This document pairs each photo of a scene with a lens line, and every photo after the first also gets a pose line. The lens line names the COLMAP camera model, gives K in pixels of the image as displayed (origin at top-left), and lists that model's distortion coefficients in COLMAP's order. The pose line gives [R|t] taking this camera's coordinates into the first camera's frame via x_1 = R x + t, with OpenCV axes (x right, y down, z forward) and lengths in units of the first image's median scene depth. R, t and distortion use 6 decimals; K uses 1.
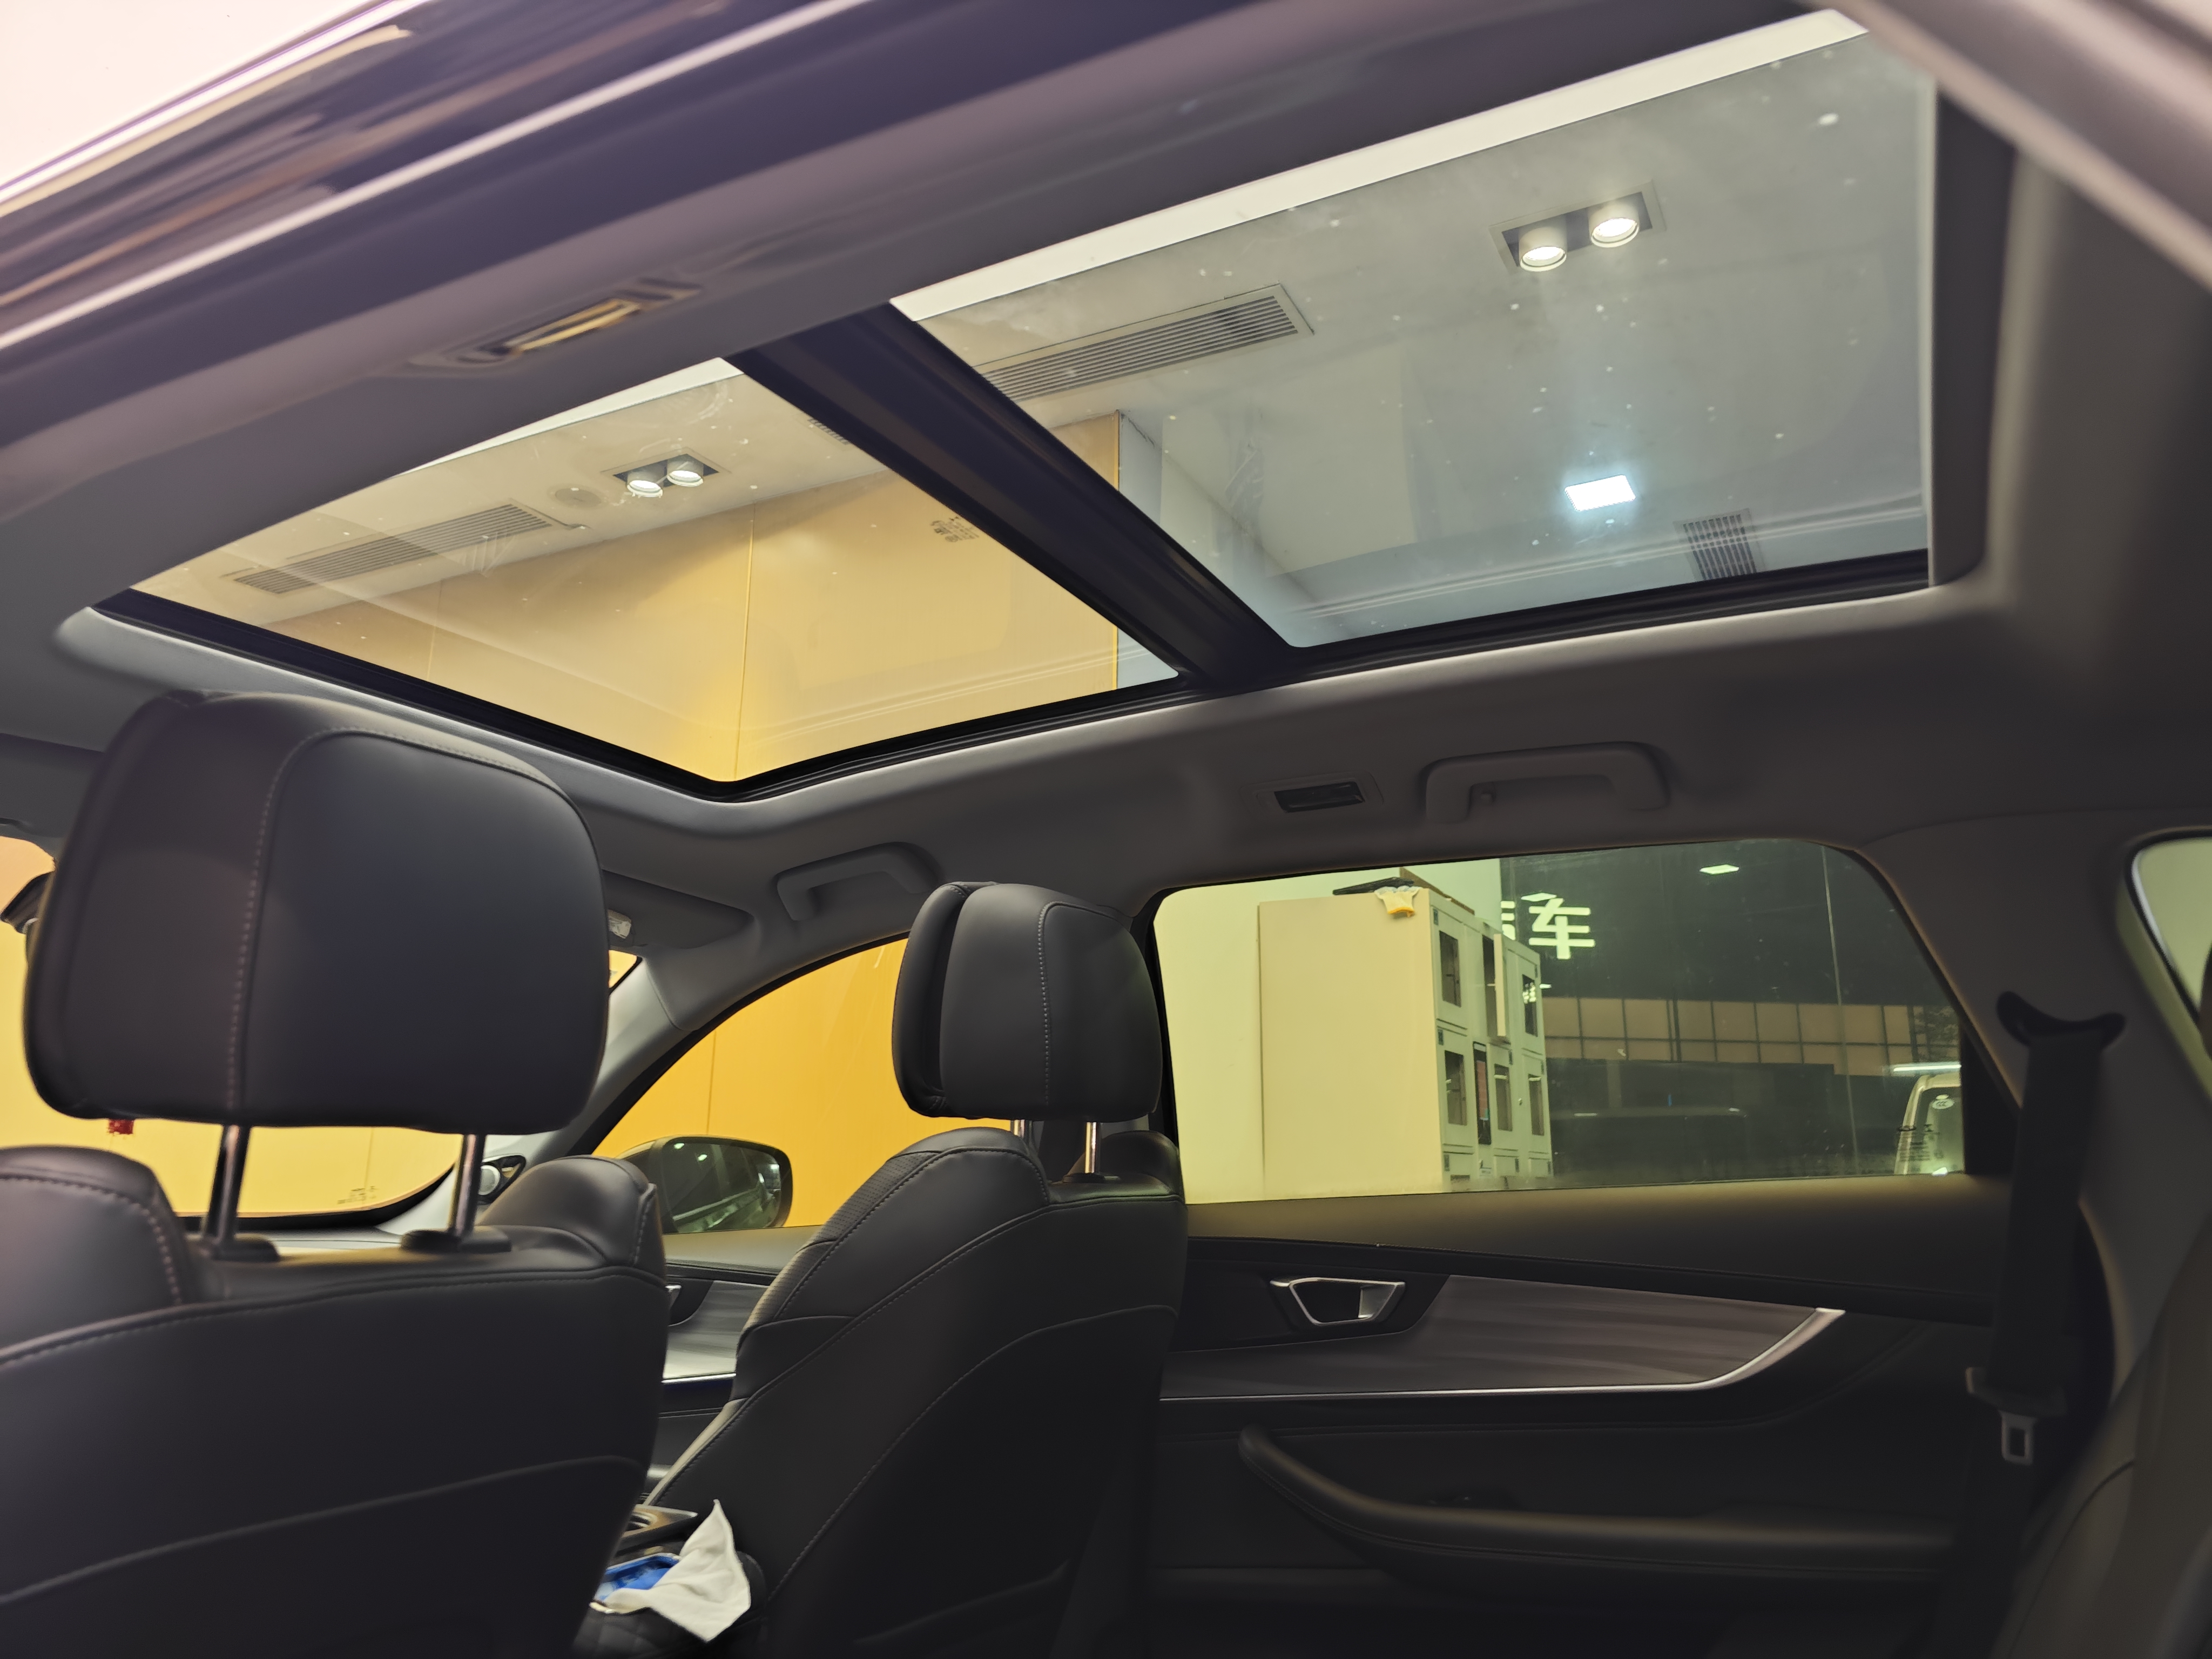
lens RADIAL K [[1519.5, 0, 1114.6], [0, 1519.5, 808.4], [0, 0, 1]] dist [0.009383, -0.004002]
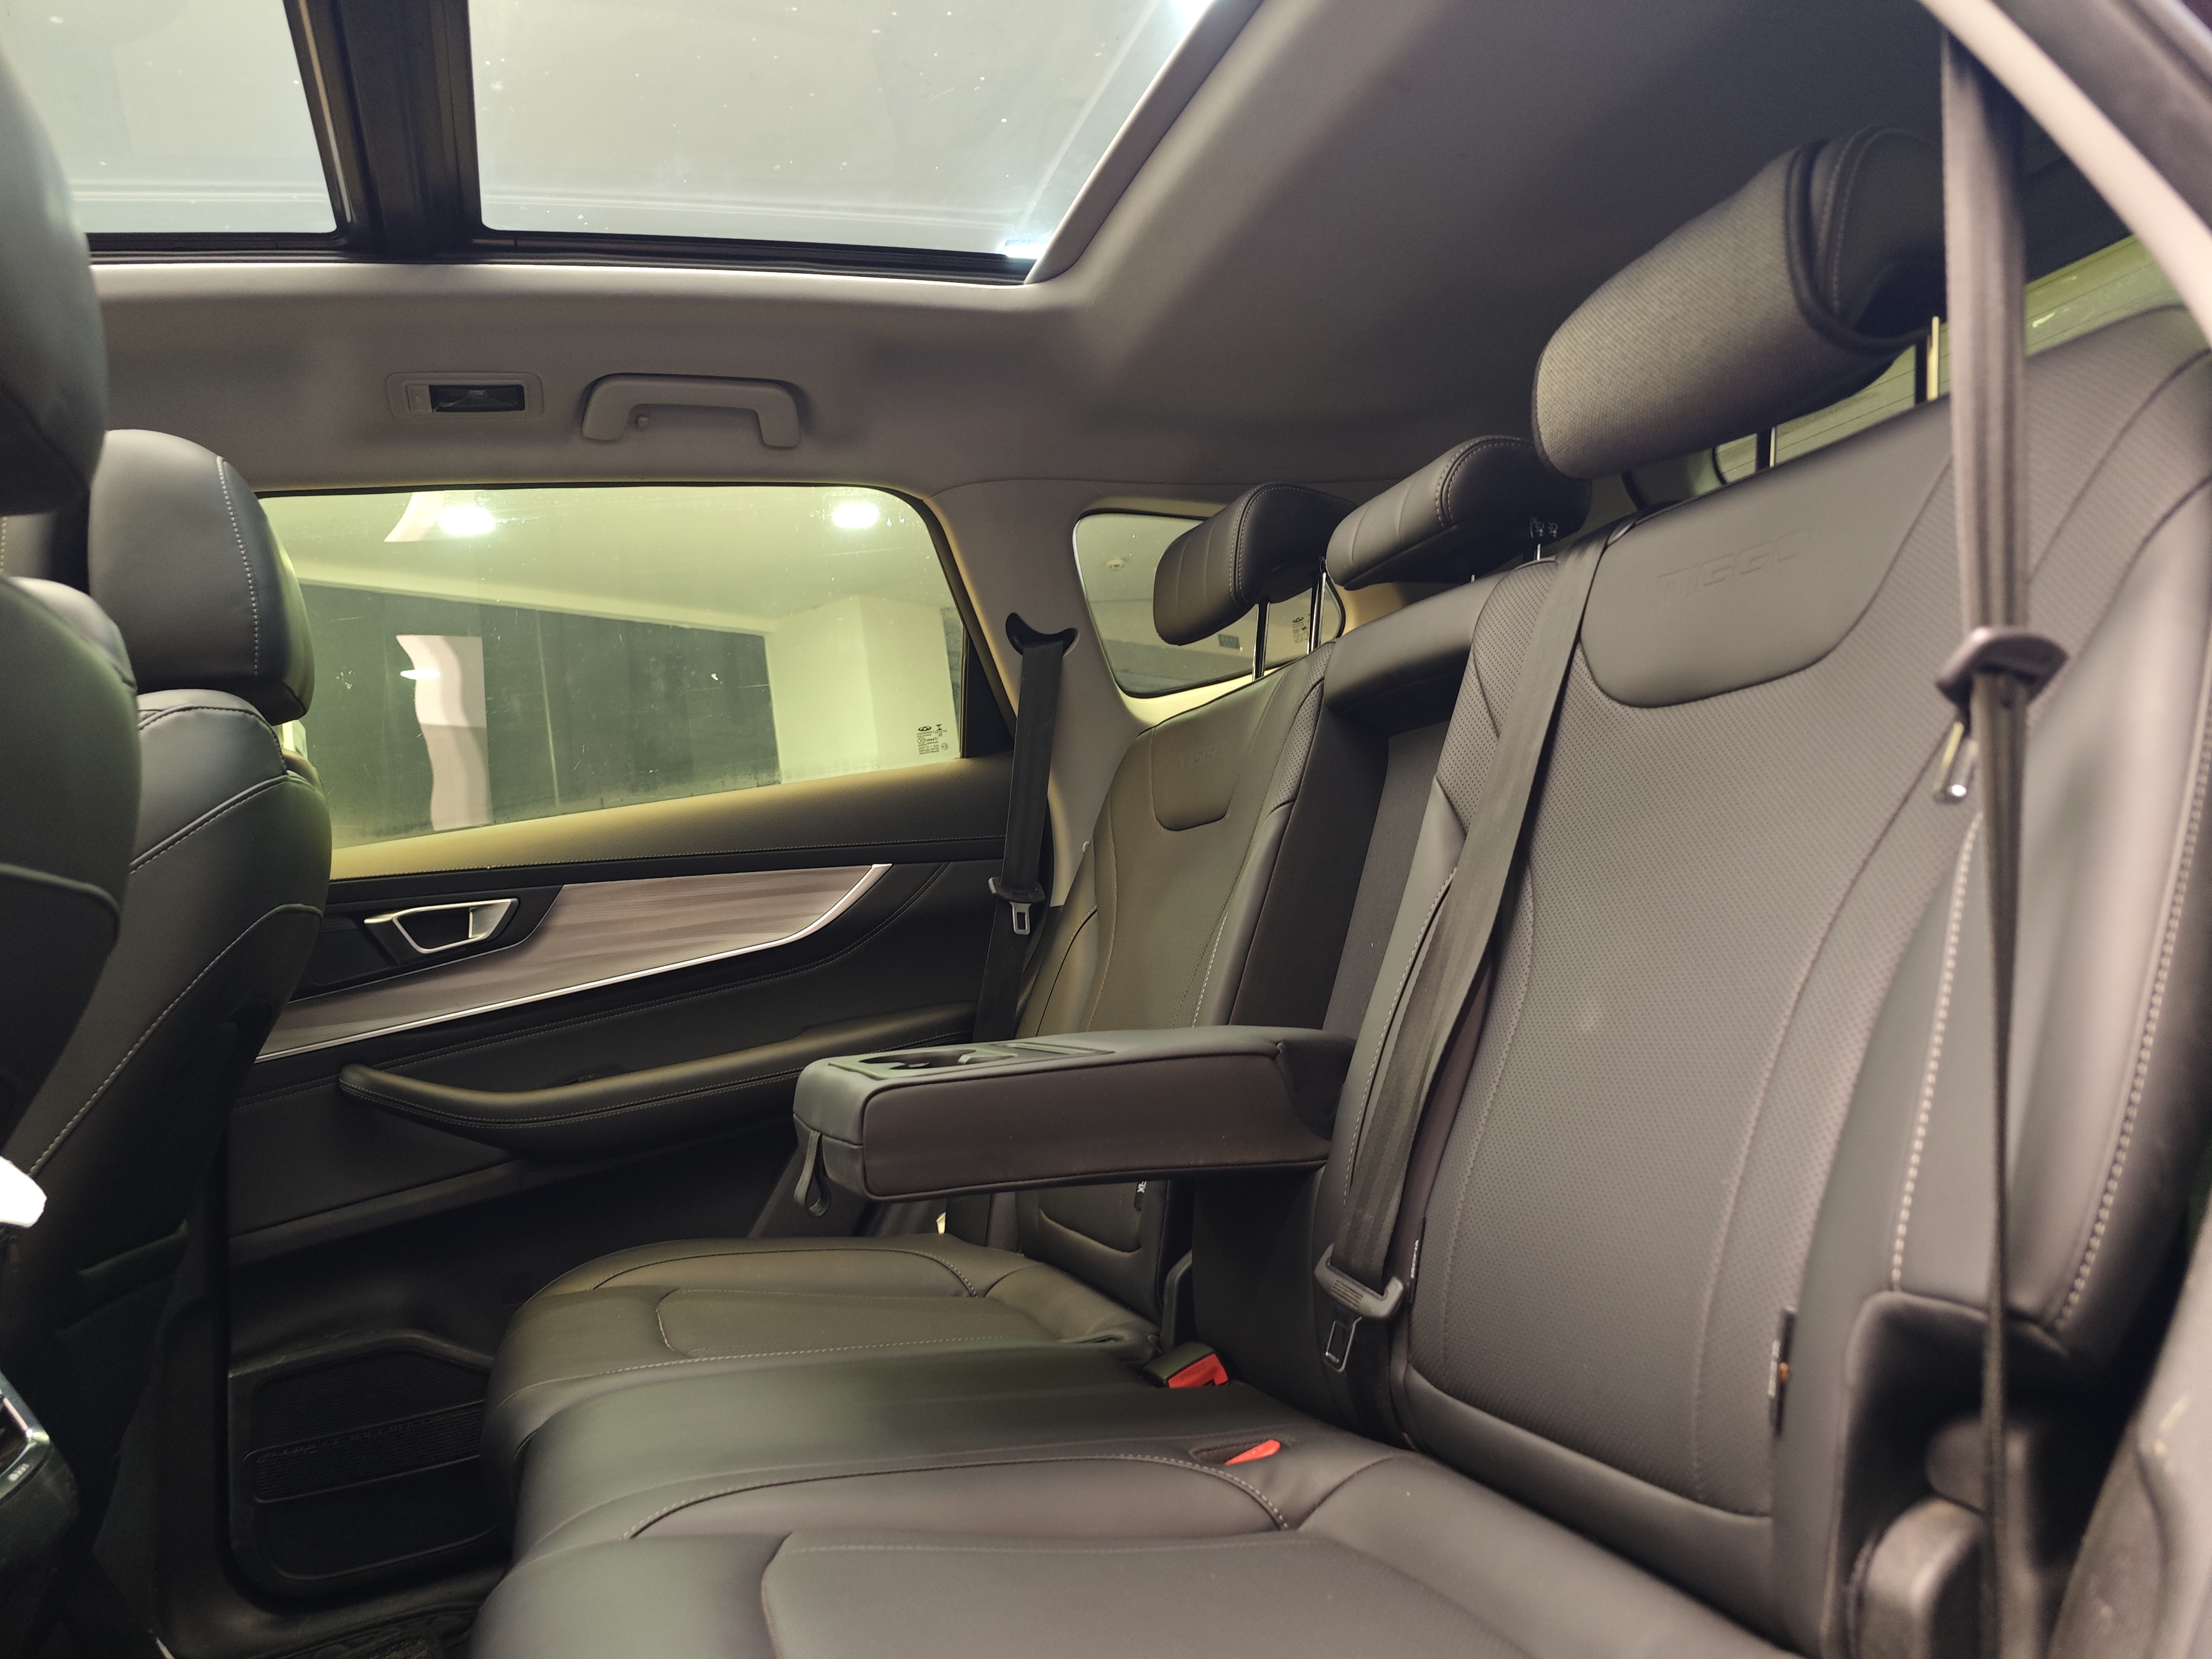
lens RADIAL K [[1517.5, 0, 1106.0], [0, 1517.5, 829.5], [0, 0, 1]] dist [0.112187, -0.122298]
pose [[0.654928, -0.046341, 0.754269, -0.364888], [-0.038433, 0.994784, 0.094489, 0.158635], [-0.754713, -0.090873, 0.649731, 0.009715]]
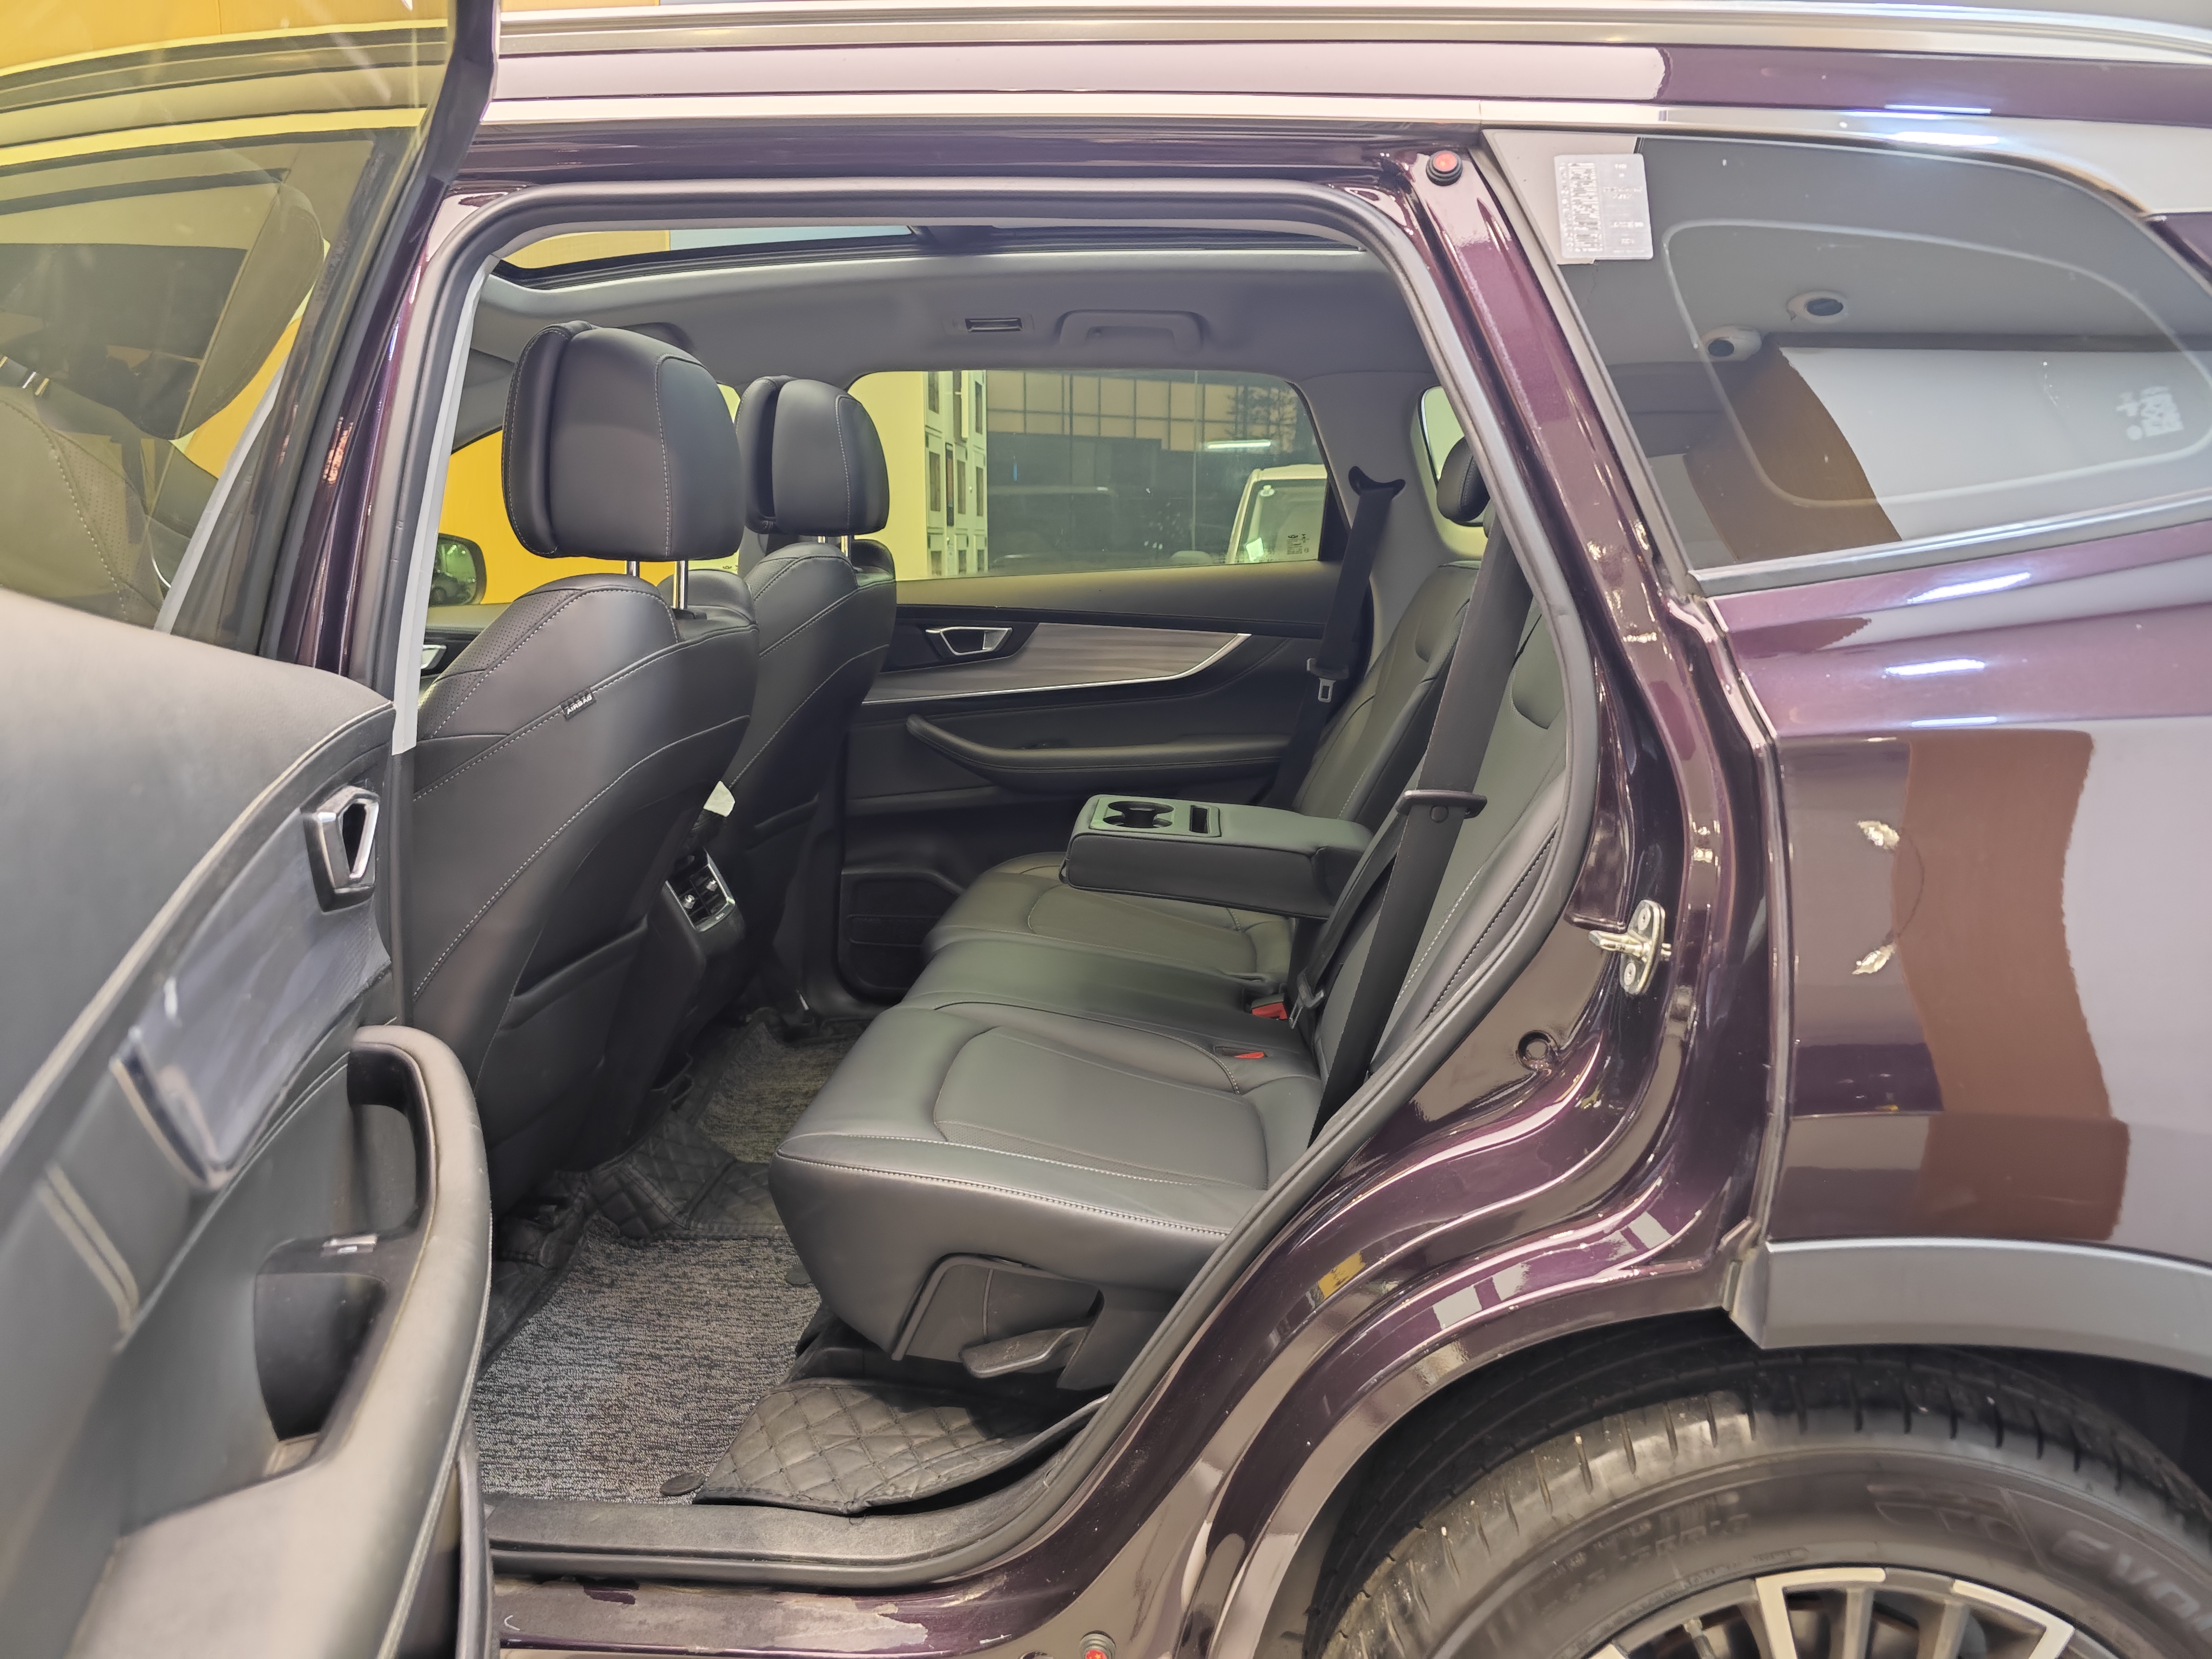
lens RADIAL K [[1517.5, 0, 1106.0], [0, 1517.5, 829.5], [0, 0, 1]] dist [0.112187, -0.122298]
pose [[0.917111, -0.081151, 0.390285, -0.409059], [-0.087741, 0.913957, 0.396213, -0.166412], [-0.388857, -0.397615, 0.831079, -0.547494]]
